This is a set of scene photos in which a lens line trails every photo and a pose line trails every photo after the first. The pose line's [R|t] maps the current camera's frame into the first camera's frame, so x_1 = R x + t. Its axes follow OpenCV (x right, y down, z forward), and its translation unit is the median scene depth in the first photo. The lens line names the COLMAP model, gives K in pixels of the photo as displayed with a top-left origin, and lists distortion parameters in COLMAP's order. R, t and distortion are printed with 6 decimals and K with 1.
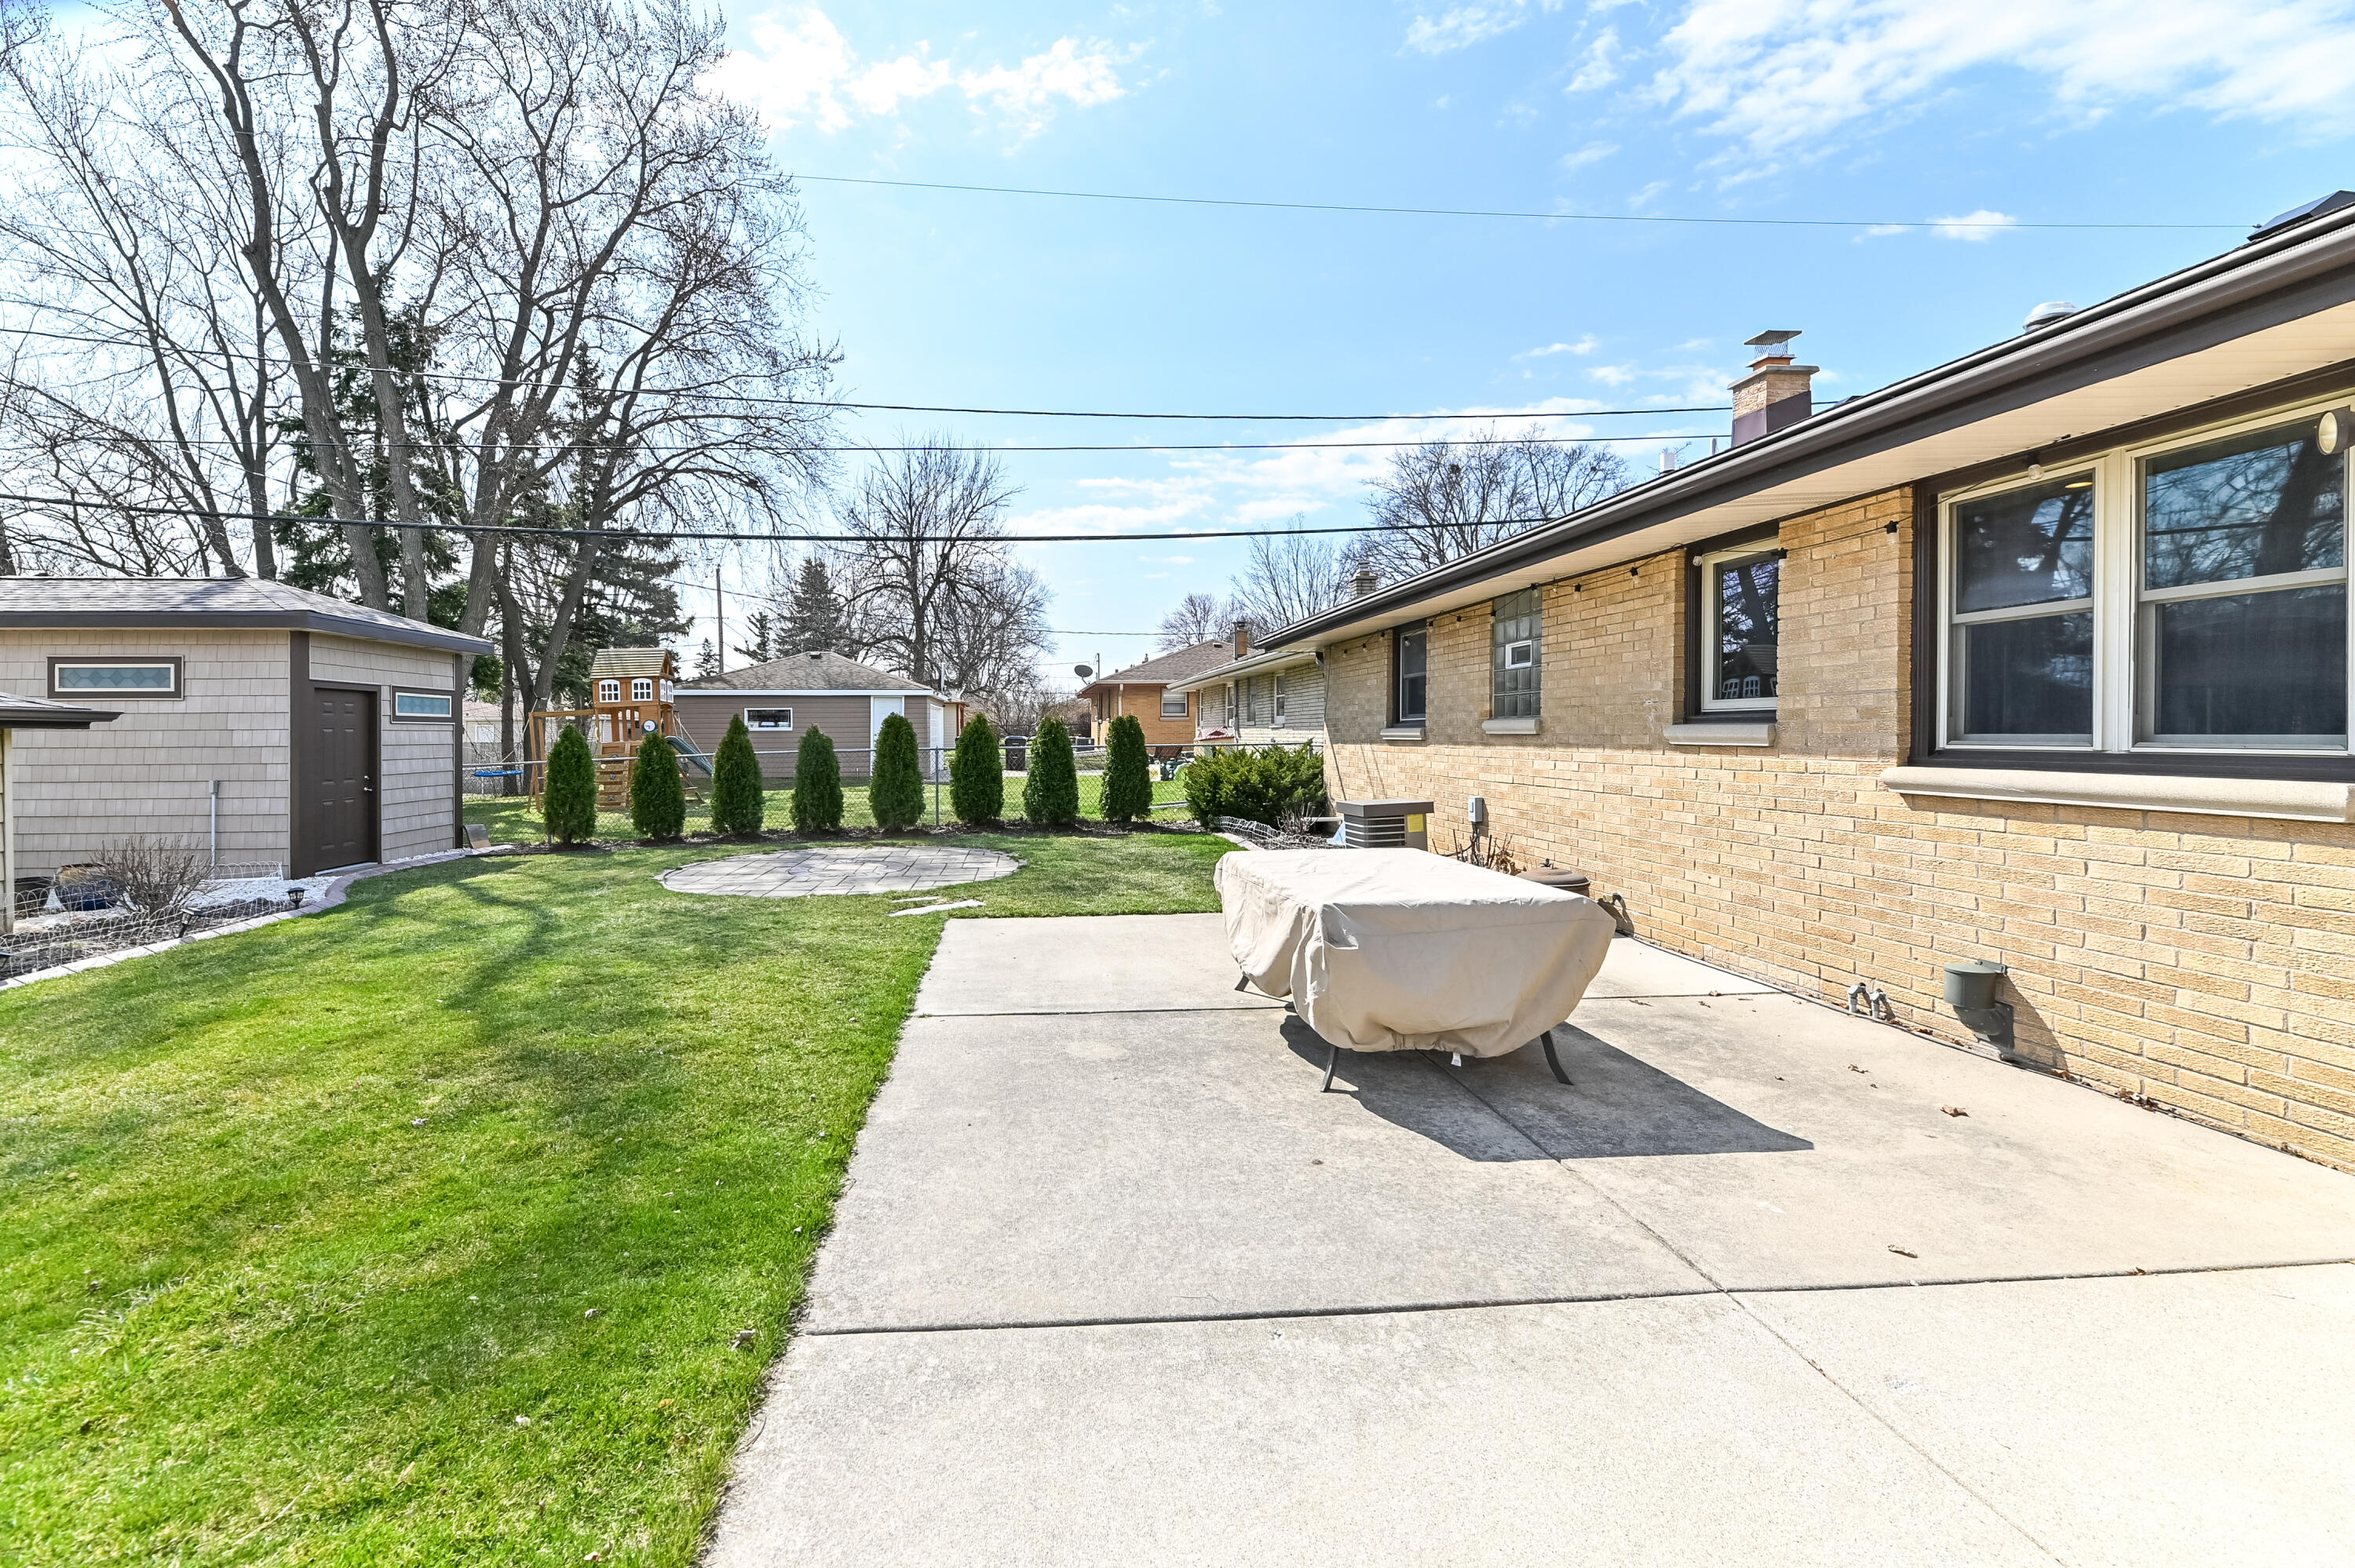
lens RADIAL K [[999.2, 0, 1054.0], [0, 999.2, 734.7], [0, 0, 1]] dist [0.001225, -0.000370]
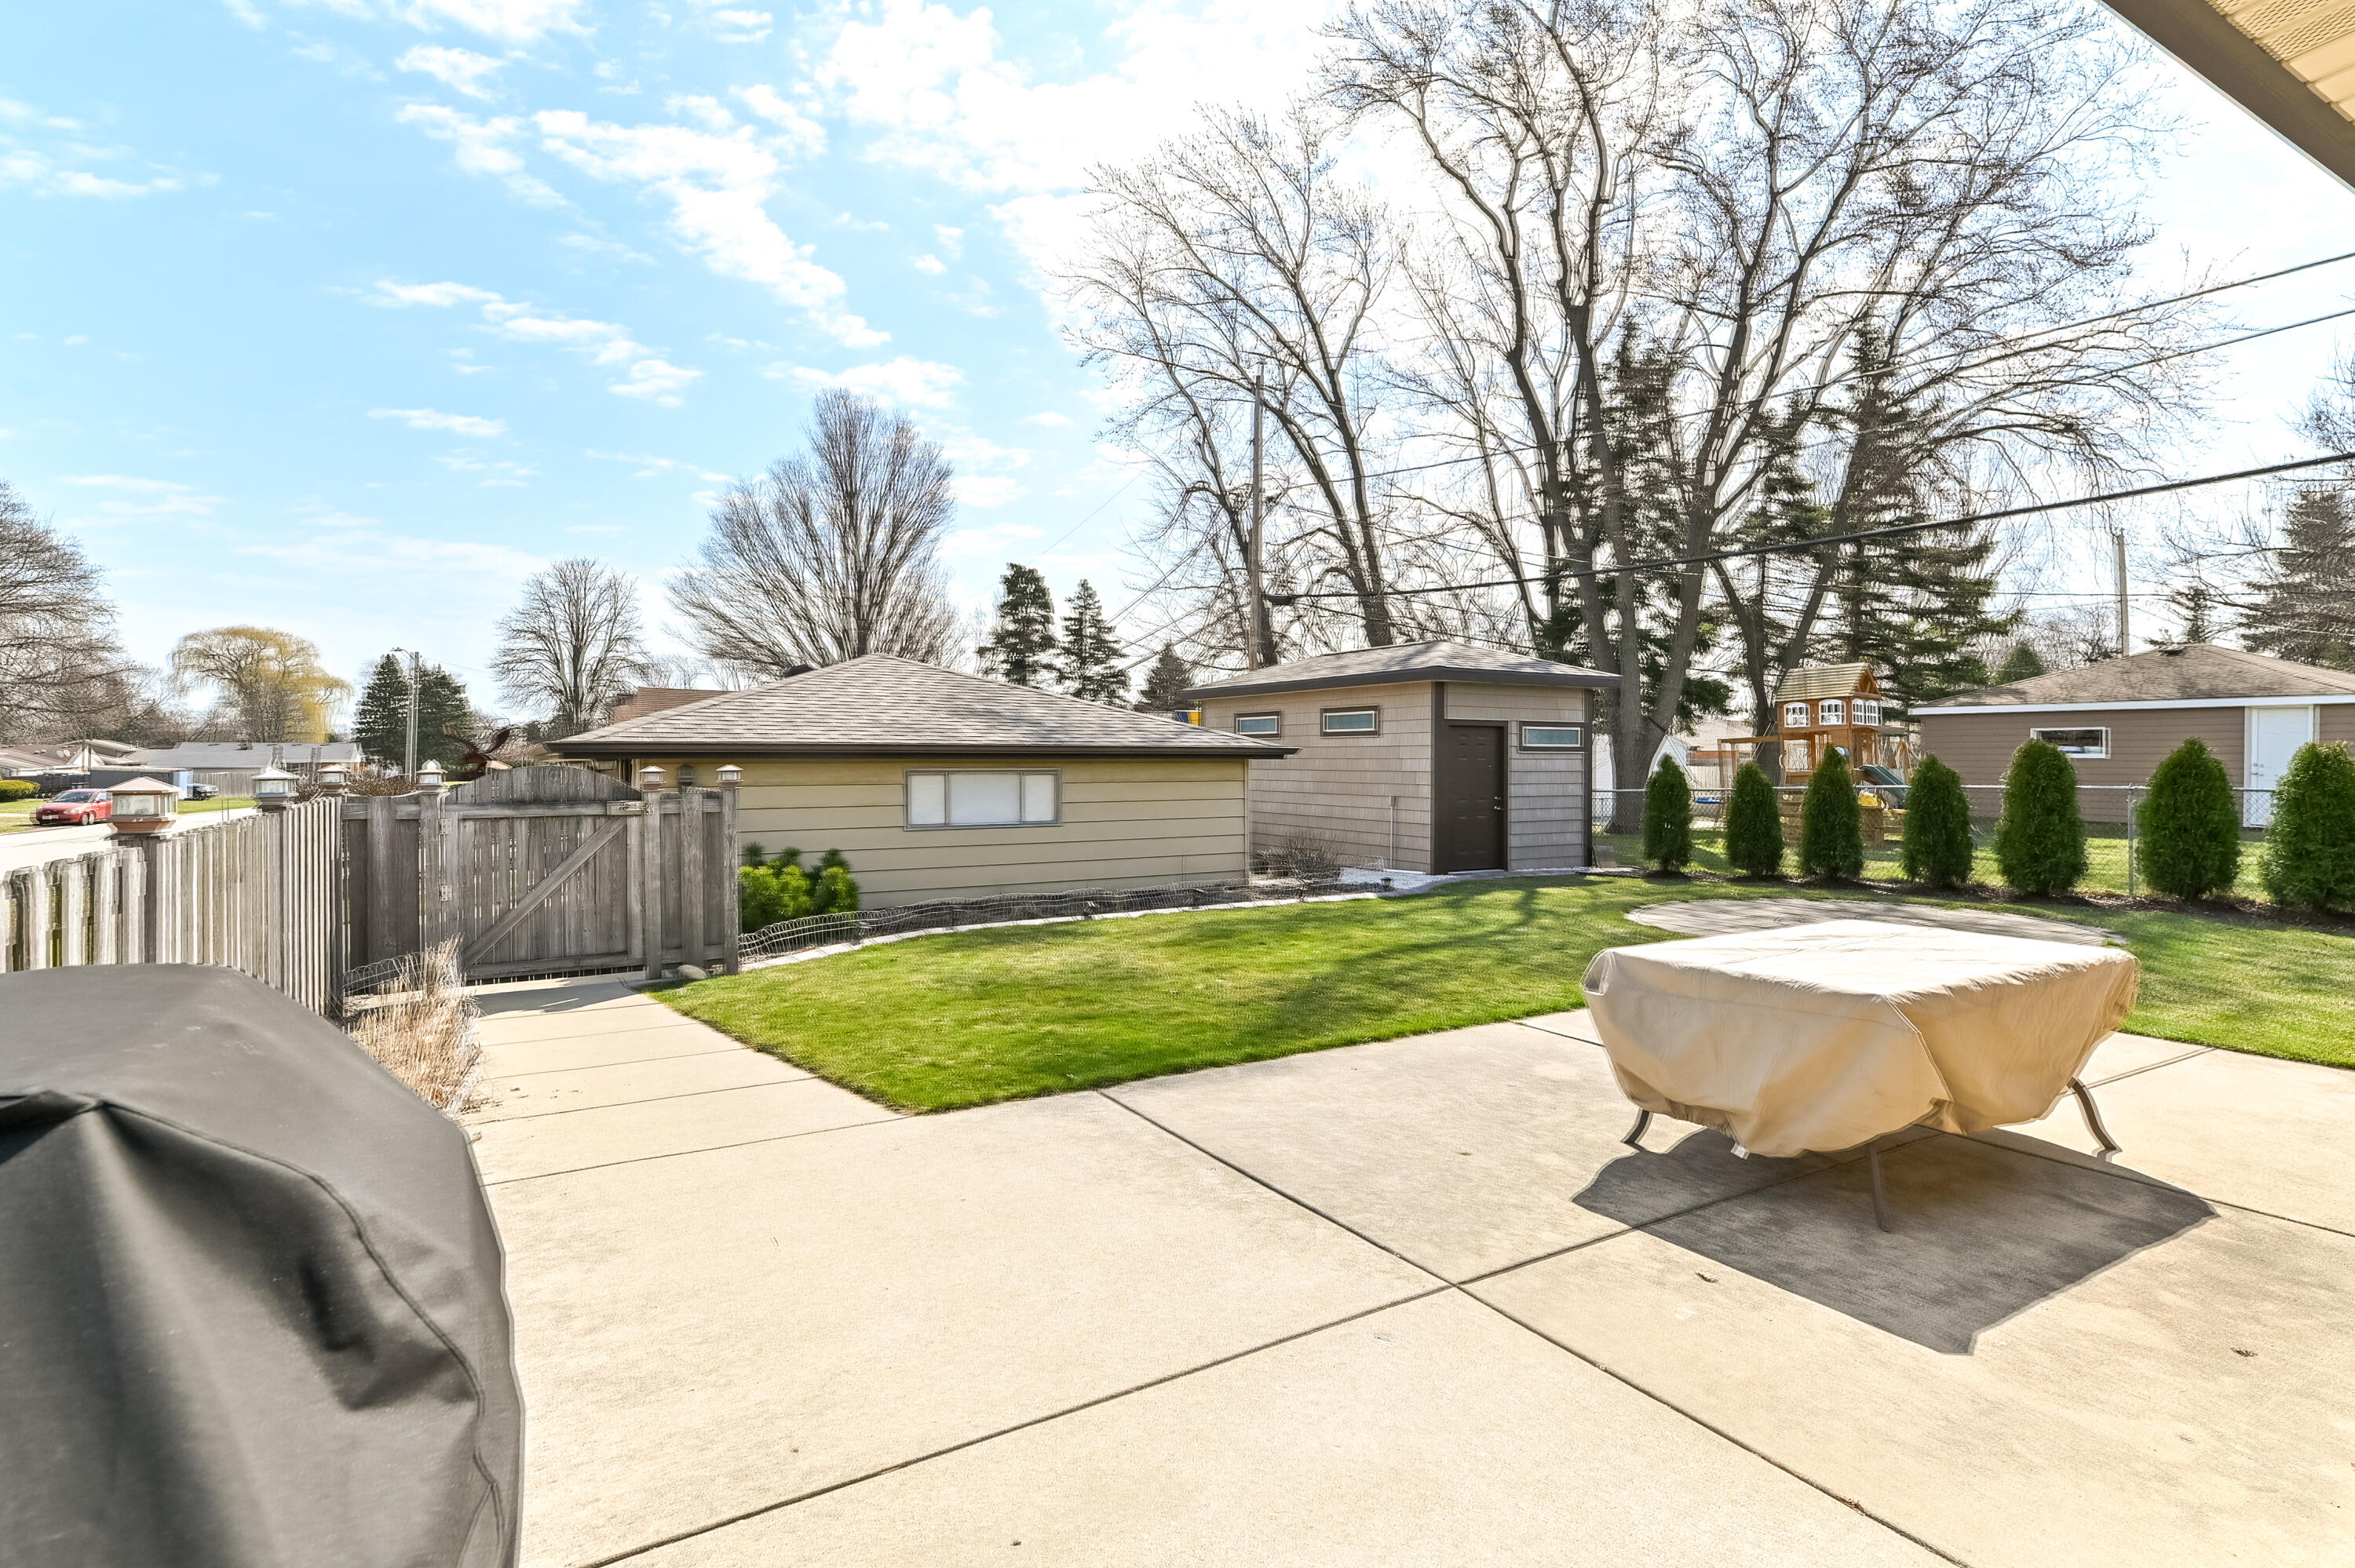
lens RADIAL K [[1133.5, 0, 1166.3], [0, 1133.5, 758.9], [0, 0, 1]] dist [-0.002332, -0.000359]
pose [[0.455982, 0.006104, -0.889968, 0.468362], [-0.004631, 0.999979, 0.004486, -0.012065], [0.889977, 0.002075, 0.456001, 0.035329]]
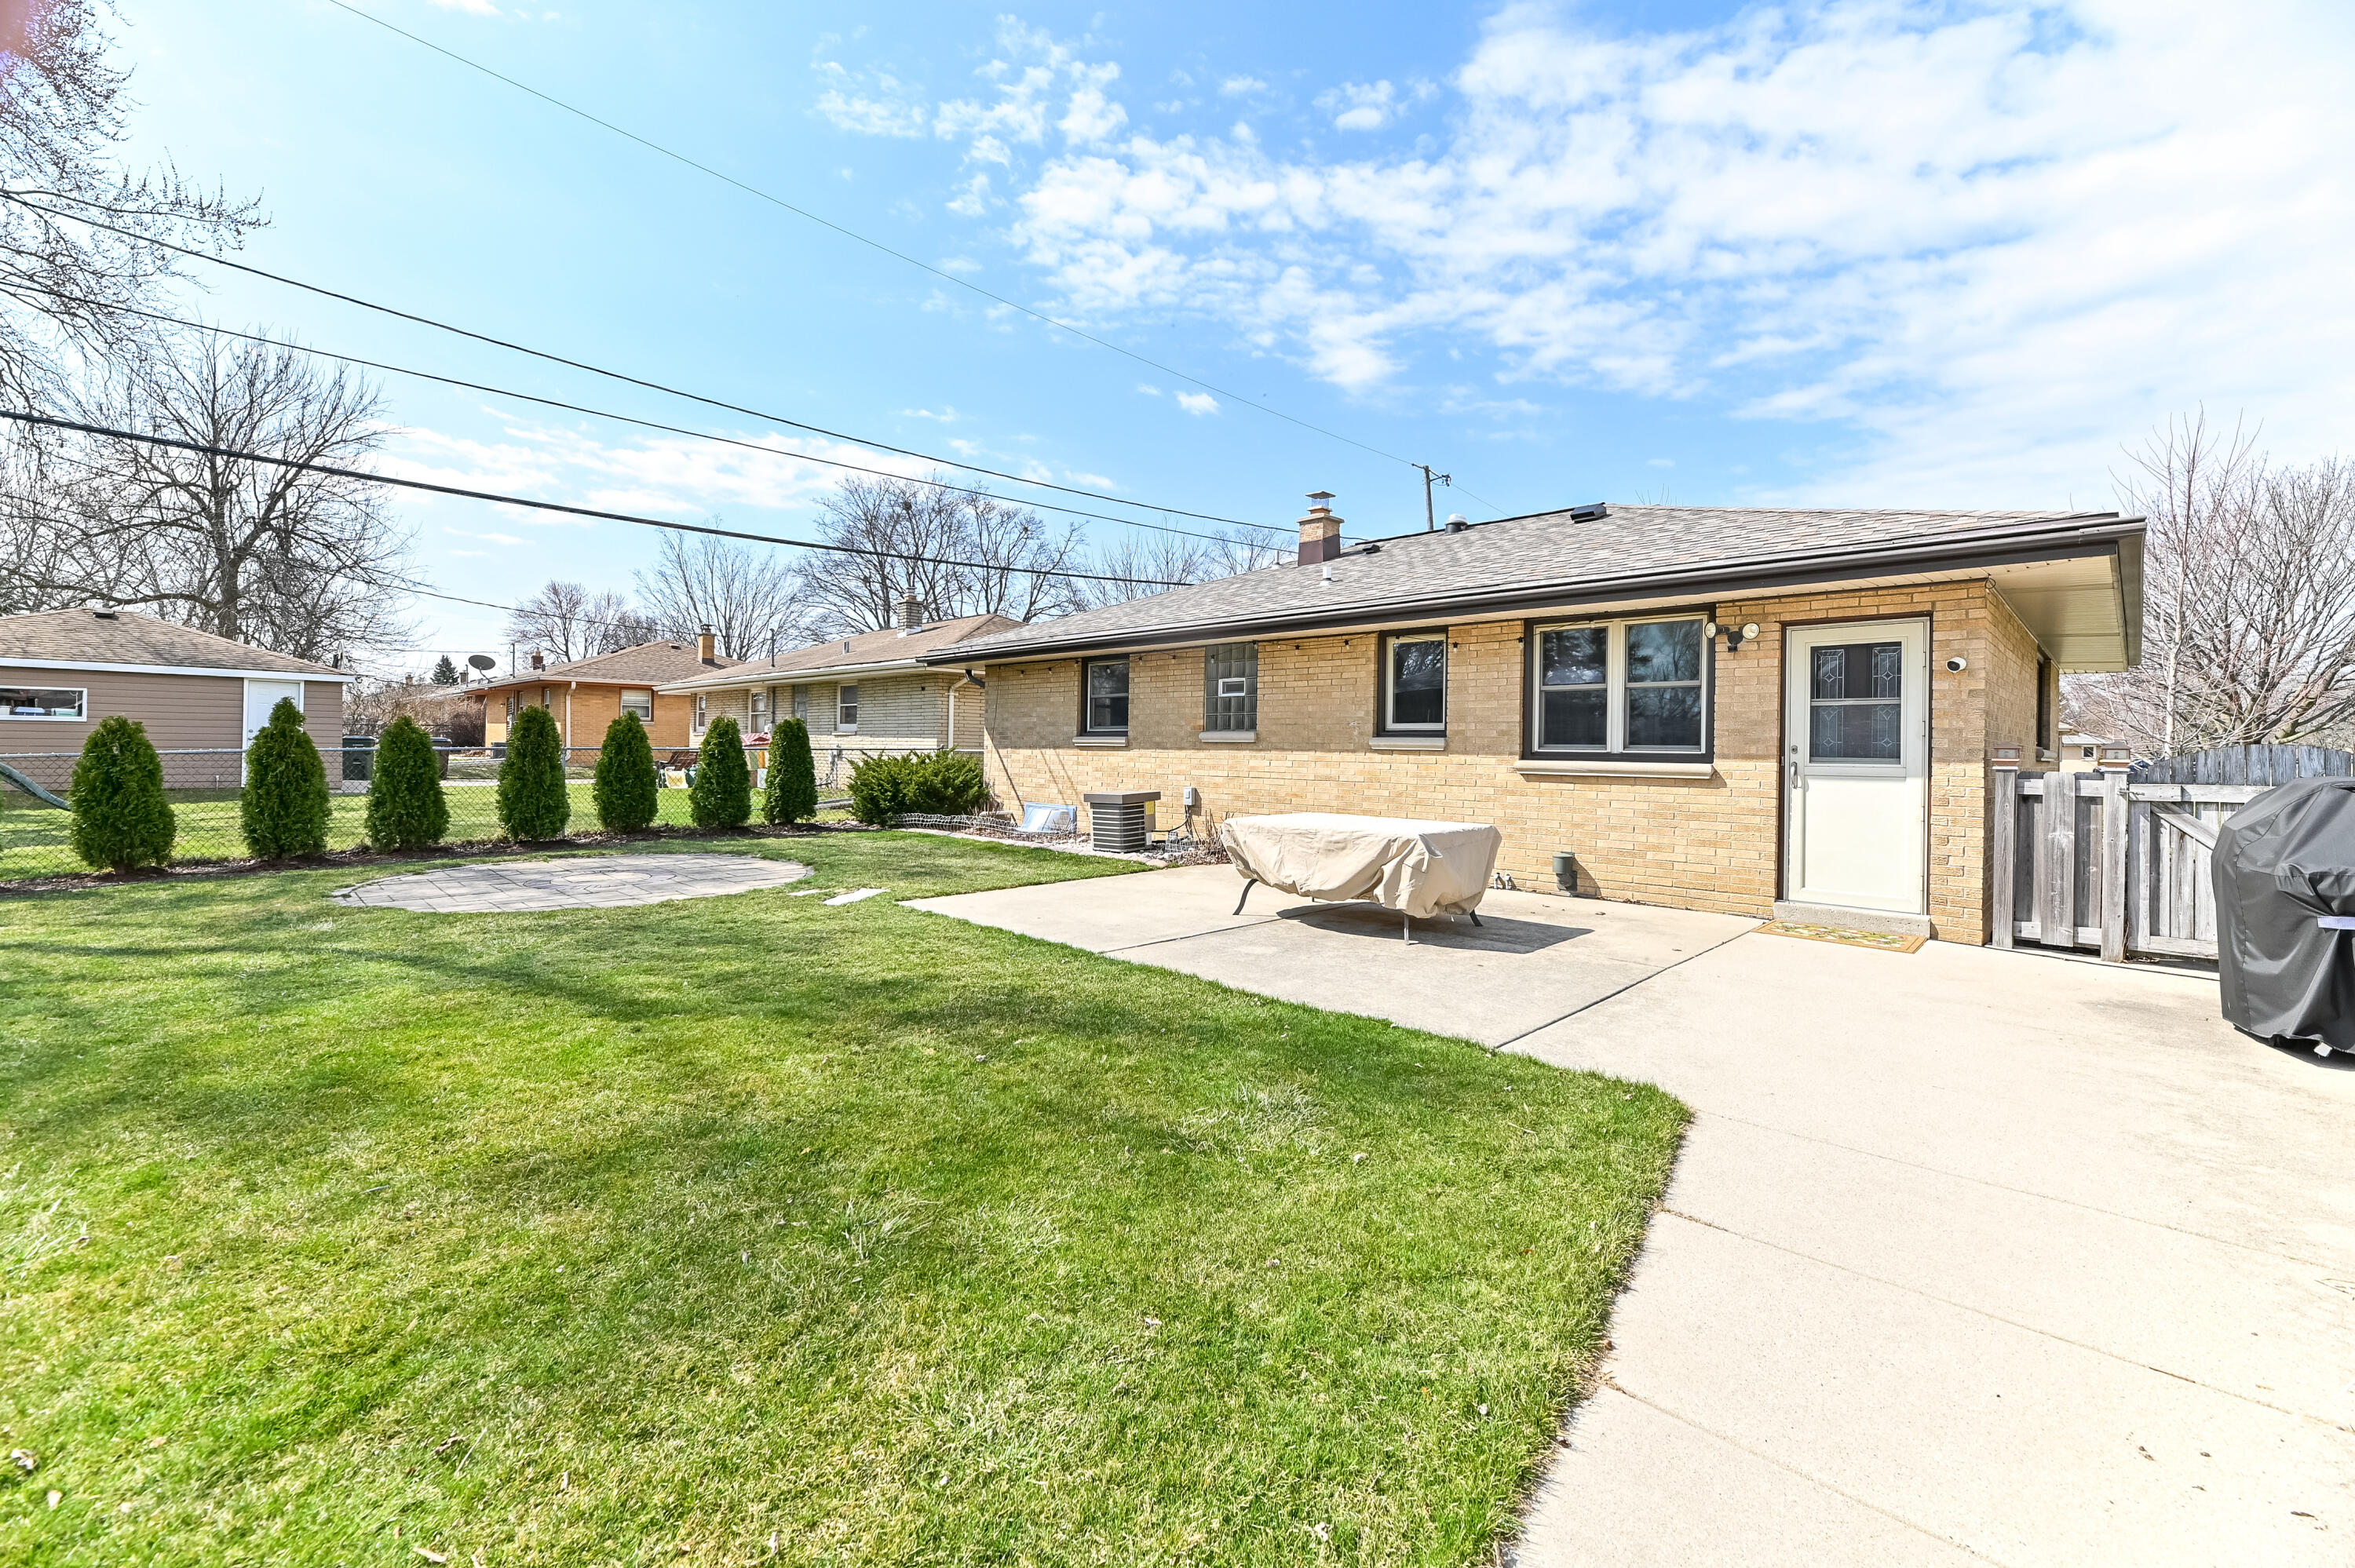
lens RADIAL K [[958.0, 0, 1177.7], [0, 958.0, 744.3], [0, 0, 1]] dist [-0.001388, -0.000216]
pose [[0.723807, 0.020378, 0.689701, -0.516407], [-0.017880, 0.999782, -0.010776, 0.017656], [-0.689771, -0.004532, 0.724014, 0.050392]]
